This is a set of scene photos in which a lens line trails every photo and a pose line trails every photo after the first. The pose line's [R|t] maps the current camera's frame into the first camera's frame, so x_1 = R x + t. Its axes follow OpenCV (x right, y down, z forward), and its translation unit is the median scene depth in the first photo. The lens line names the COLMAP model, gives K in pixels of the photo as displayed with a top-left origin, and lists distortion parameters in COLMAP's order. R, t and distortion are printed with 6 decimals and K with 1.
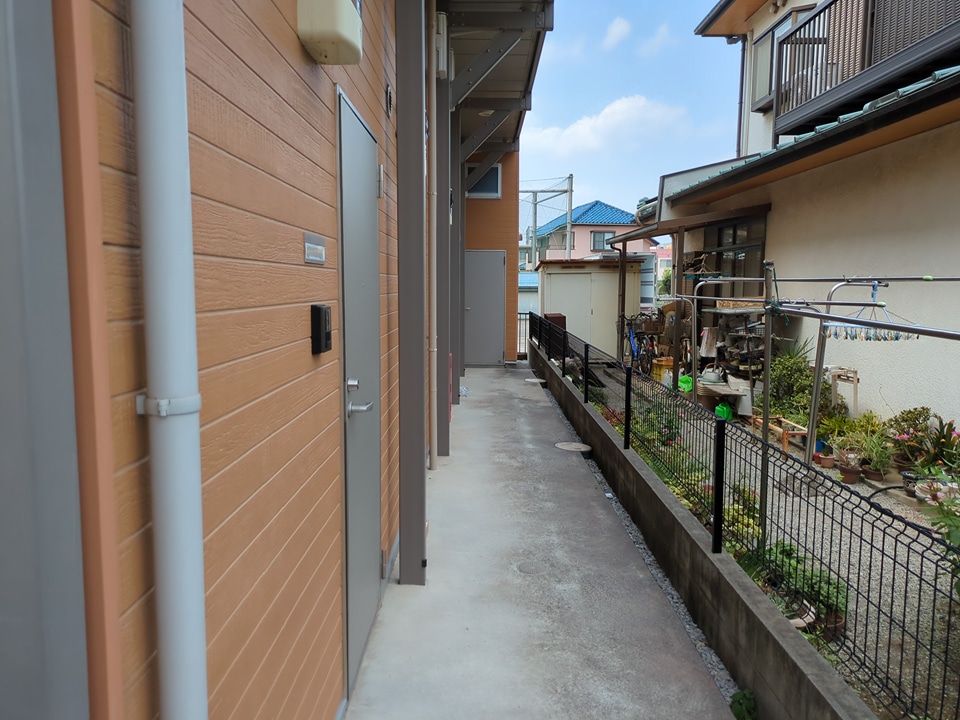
lens RADIAL K [[723.5, 0, 480.0], [0, 723.5, 360.0], [0, 0, 1]] dist [0.059612, -0.048529]
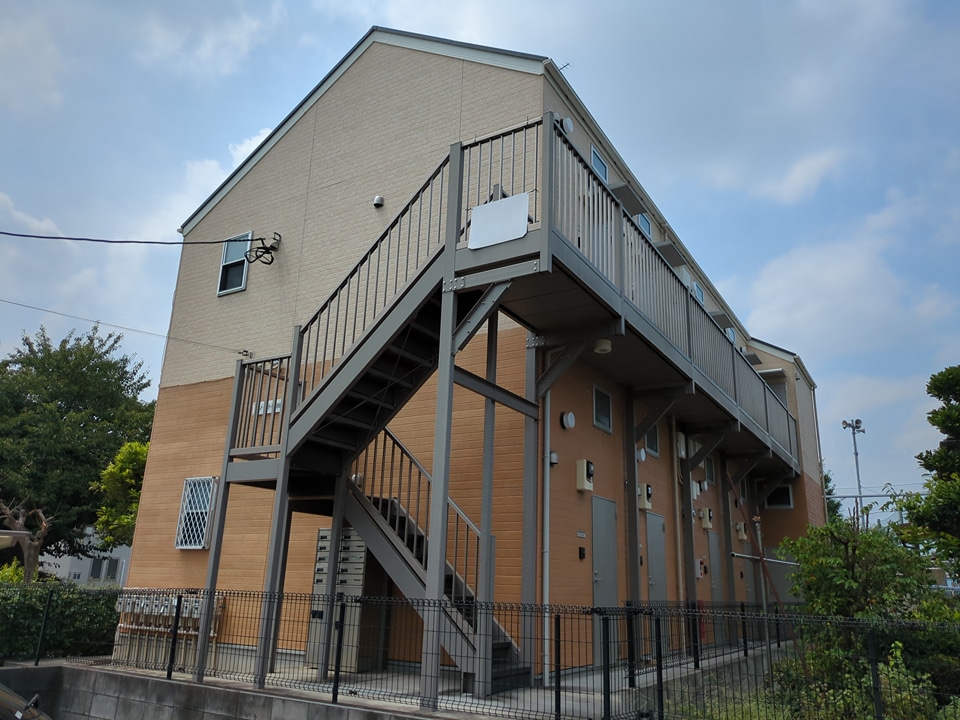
lens RADIAL K [[723.5, 0, 480.0], [0, 723.5, 360.0], [0, 0, 1]] dist [0.059612, -0.048529]
pose [[0.856472, -0.121228, -0.501756, 1.600728], [-0.089007, 0.922789, -0.374884, 0.583952], [0.508461, 0.365738, 0.779553, -3.163956]]
